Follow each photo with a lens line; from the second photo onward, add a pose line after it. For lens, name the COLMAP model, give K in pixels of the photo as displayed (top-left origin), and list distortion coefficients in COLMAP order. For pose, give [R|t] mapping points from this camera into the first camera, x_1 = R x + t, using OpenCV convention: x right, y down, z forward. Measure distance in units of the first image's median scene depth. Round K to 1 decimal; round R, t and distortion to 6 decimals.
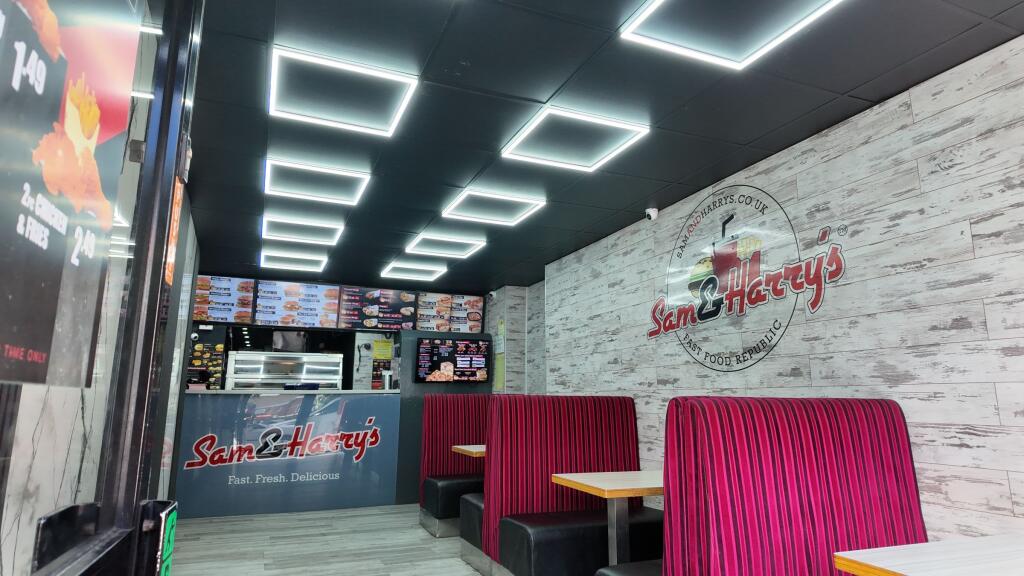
lens RADIAL K [[606.2, 0, 514.2], [0, 606.2, 286.1], [0, 0, 1]] dist [0.109139, -0.134061]
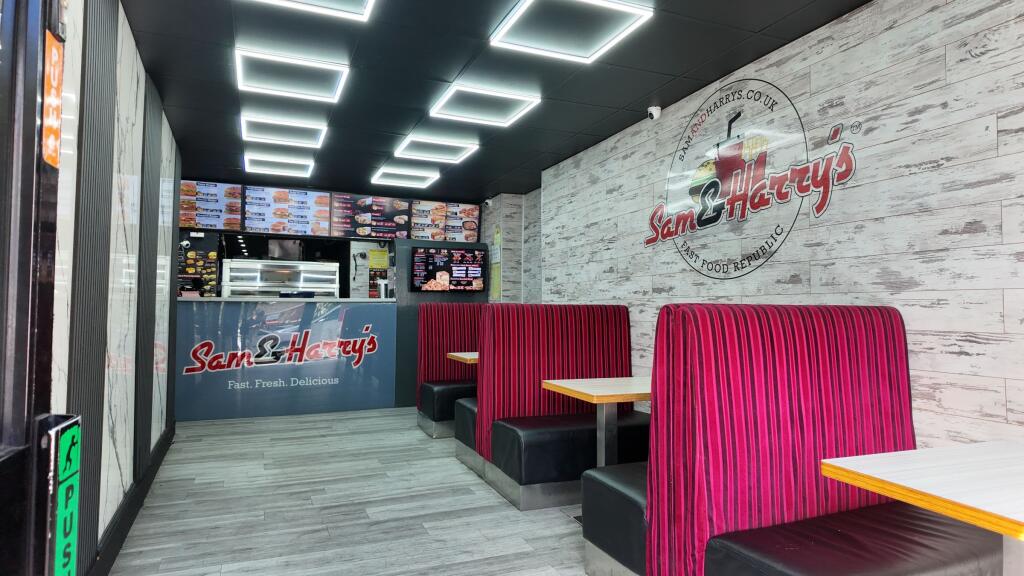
lens RADIAL K [[604.9, 0, 516.6], [0, 604.9, 288.1], [0, 0, 1]] dist [0.089328, -0.084986]
pose [[0.999997, 0.001156, 0.001955, 0.009968], [-0.001435, 0.988859, 0.148851, 0.005981], [-0.001762, -0.148853, 0.988858, 0.025170]]
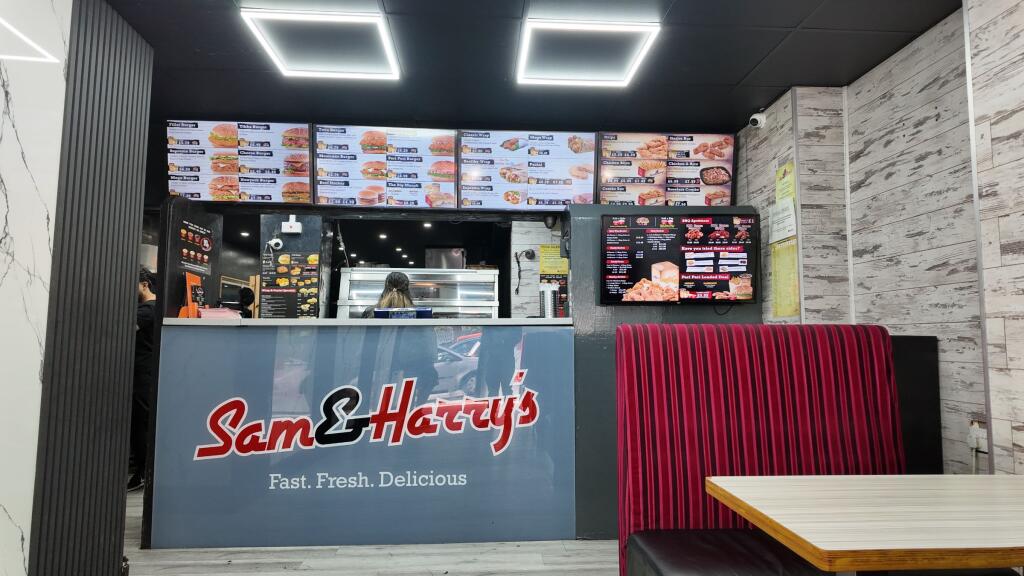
lens RADIAL K [[606.2, 0, 514.2], [0, 606.2, 286.1], [0, 0, 1]] dist [0.109139, -0.134061]
pose [[0.945051, -0.029592, -0.325580, -0.080722], [0.061234, 0.994292, 0.087371, 0.114938], [0.321136, -0.102507, 0.941469, 0.611062]]
